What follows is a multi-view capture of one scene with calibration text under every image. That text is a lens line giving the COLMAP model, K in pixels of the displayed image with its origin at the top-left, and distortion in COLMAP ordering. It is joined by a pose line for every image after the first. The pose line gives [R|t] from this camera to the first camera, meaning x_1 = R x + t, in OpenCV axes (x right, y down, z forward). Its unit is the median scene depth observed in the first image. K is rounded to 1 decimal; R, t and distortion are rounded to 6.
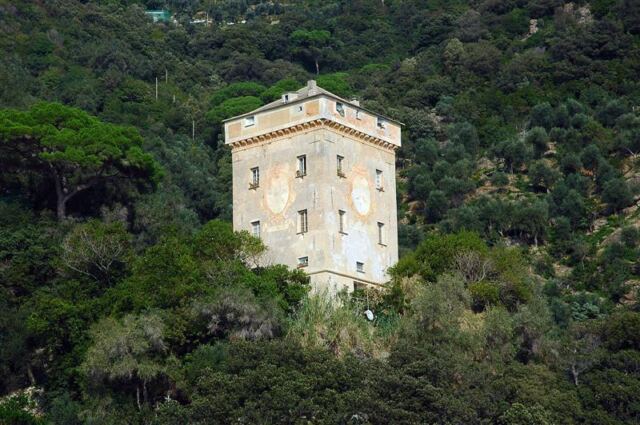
lens RADIAL K [[1690.3, 0, 320.2], [0, 1690.3, 212.2], [0, 0, 1]] dist [0.175532, 0.000000]
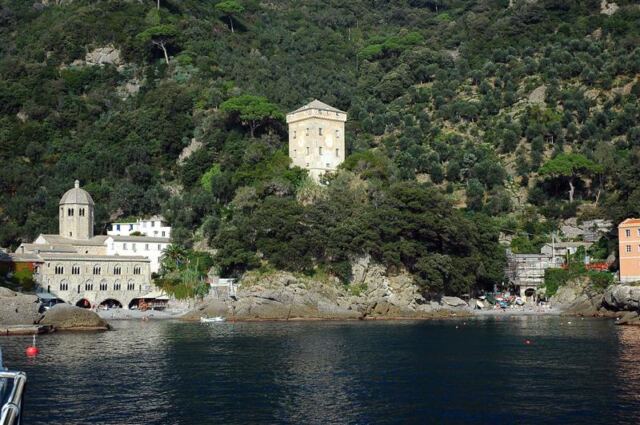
lens RADIAL K [[974.4, 0, 320.0], [0, 974.4, 212.8], [0, 0, 1]] dist [0.044008, 0.000000]
pose [[0.973698, -0.002349, -0.227828, 0.392377], [0.045007, 0.982226, 0.182227, -0.194724], [0.223351, -0.187688, 0.956498, -0.654418]]
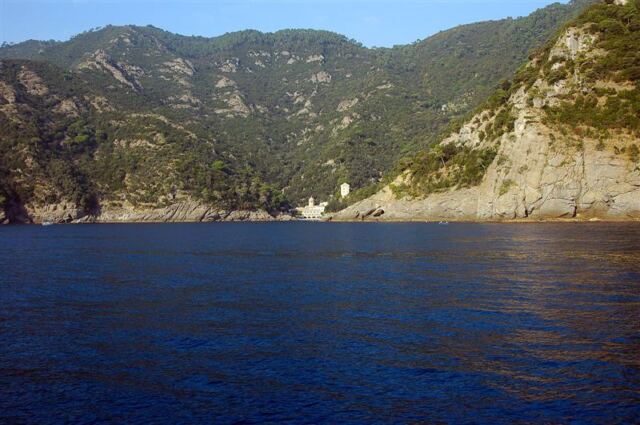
lens RADIAL K [[673.5, 0, 320.0], [0, 673.5, 212.5], [0, 0, 1]] dist [0.000135, 0.000000]
pose [[0.767100, 0.011610, -0.641422, 4.245025], [0.171238, 0.959855, 0.222163, -1.365731], [0.618251, -0.280257, 0.734317, -4.315779]]
